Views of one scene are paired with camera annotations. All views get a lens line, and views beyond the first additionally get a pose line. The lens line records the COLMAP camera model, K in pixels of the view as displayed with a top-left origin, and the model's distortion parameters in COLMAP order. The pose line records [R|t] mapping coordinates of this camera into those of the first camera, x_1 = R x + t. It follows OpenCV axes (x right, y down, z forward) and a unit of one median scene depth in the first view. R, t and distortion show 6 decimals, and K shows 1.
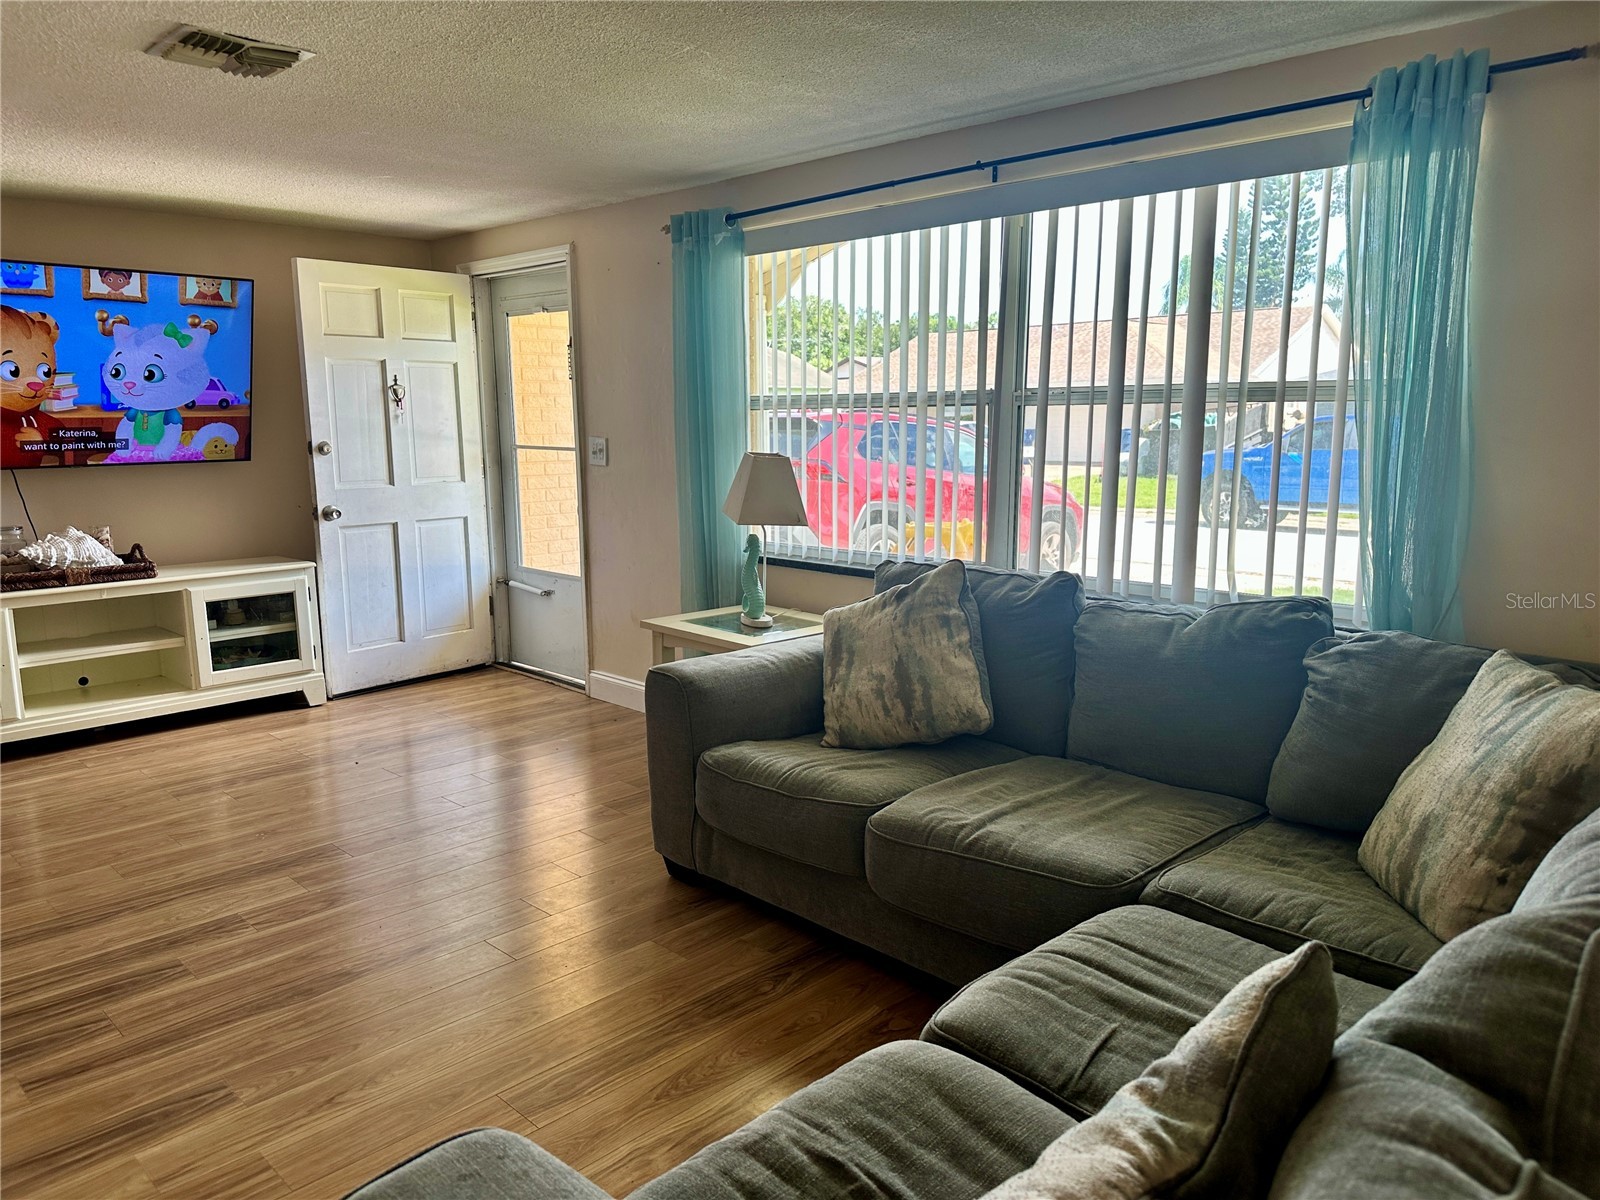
lens RADIAL K [[1121.4, 0, 795.8], [0, 1121.4, 605.1], [0, 0, 1]] dist [0.099968, -0.138631]
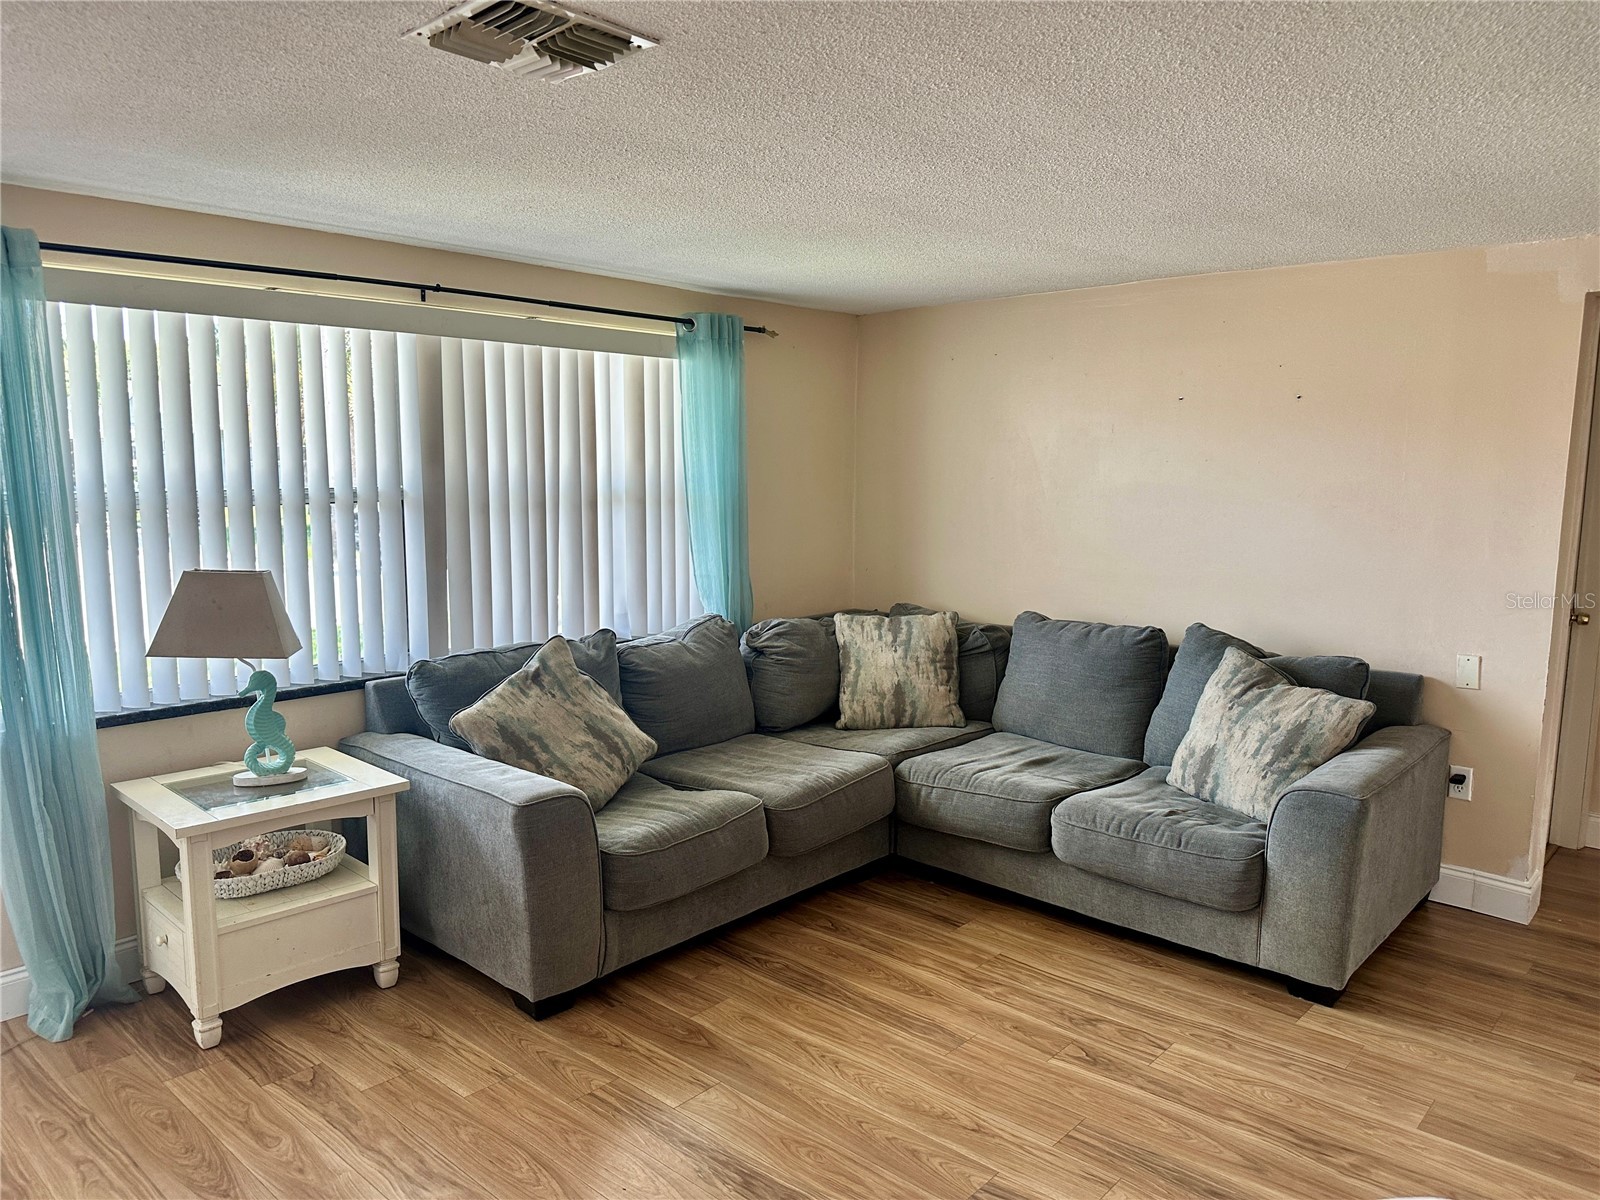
lens RADIAL K [[1130.9, 0, 800.0], [0, 1130.9, 600.0], [0, 0, 1]] dist [0.080677, -0.144521]
pose [[-0.043116, -0.127121, 0.990950, -1.244390], [0.163546, 0.977594, 0.132523, -0.232284], [-0.985593, 0.167780, -0.021360, 0.928547]]
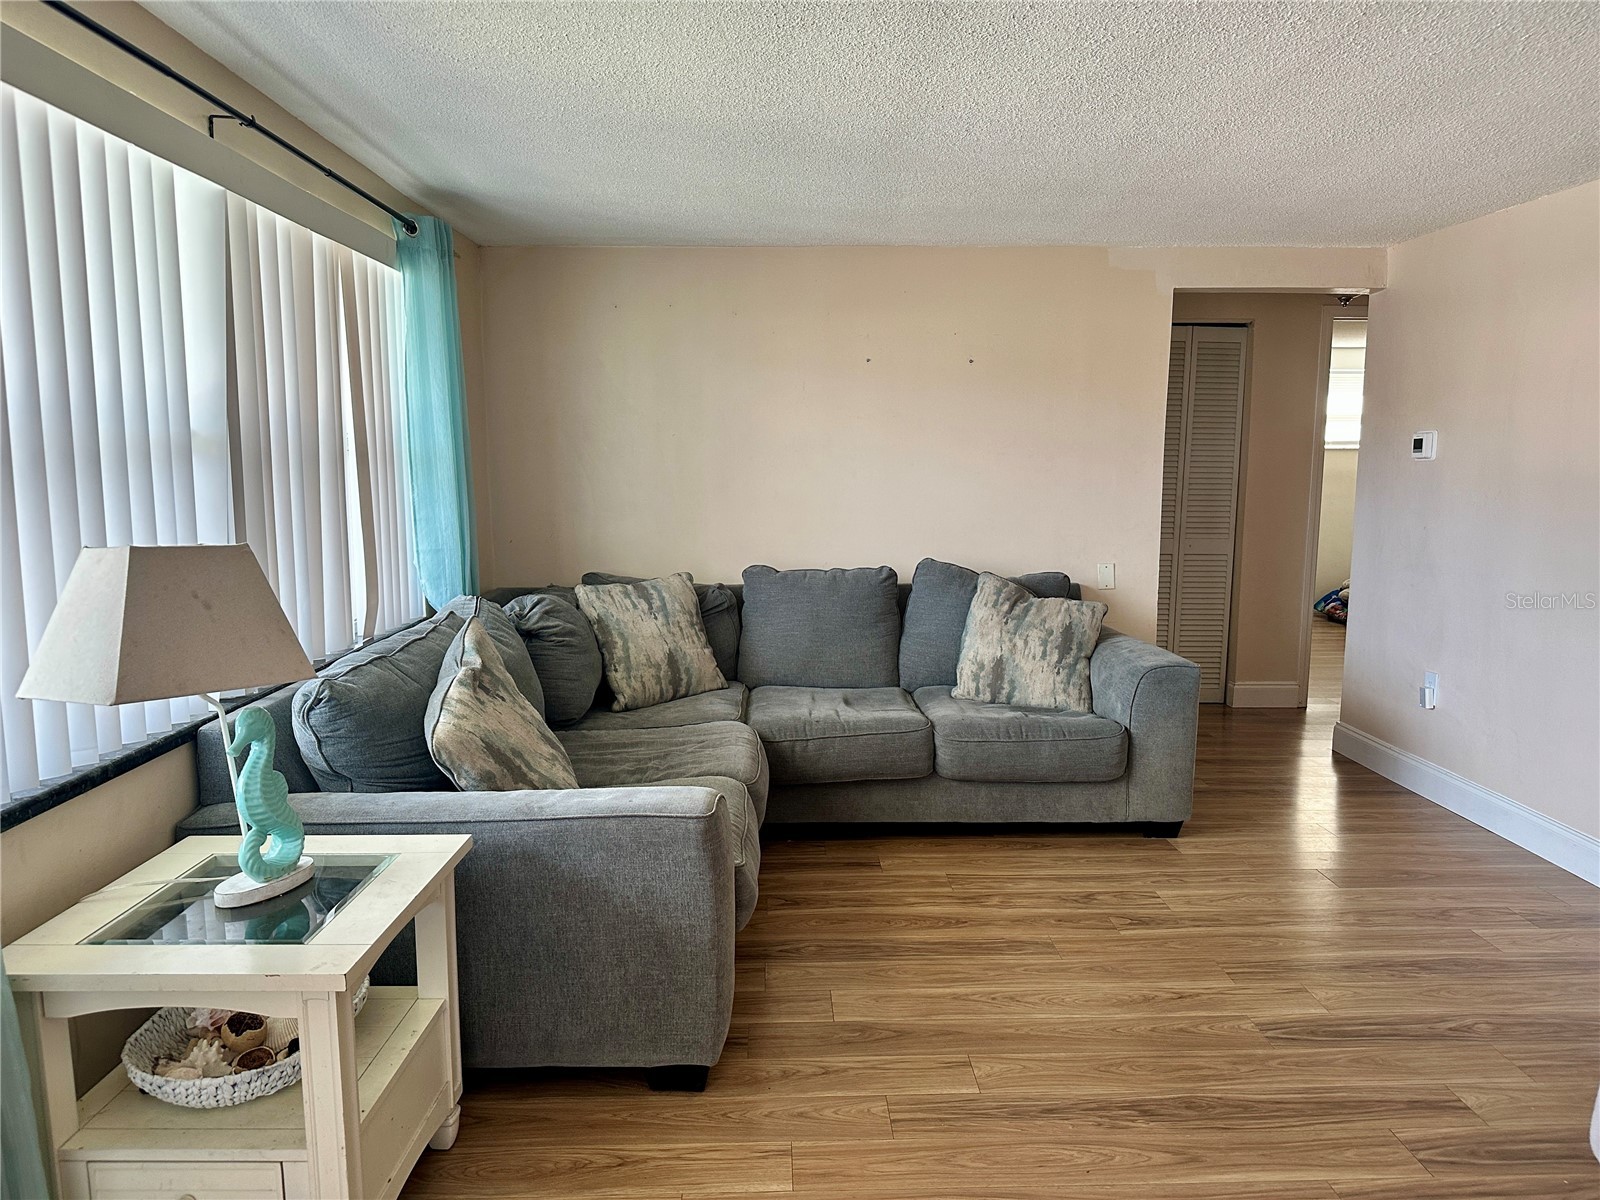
lens RADIAL K [[1121.4, 0, 795.8], [0, 1121.4, 605.1], [0, 0, 1]] dist [0.099968, -0.138631]
pose [[-0.722764, -0.087297, 0.685559, -0.774942], [0.120292, 0.960956, 0.249185, -0.292307], [-0.680545, 0.262570, -0.684044, 1.706565]]
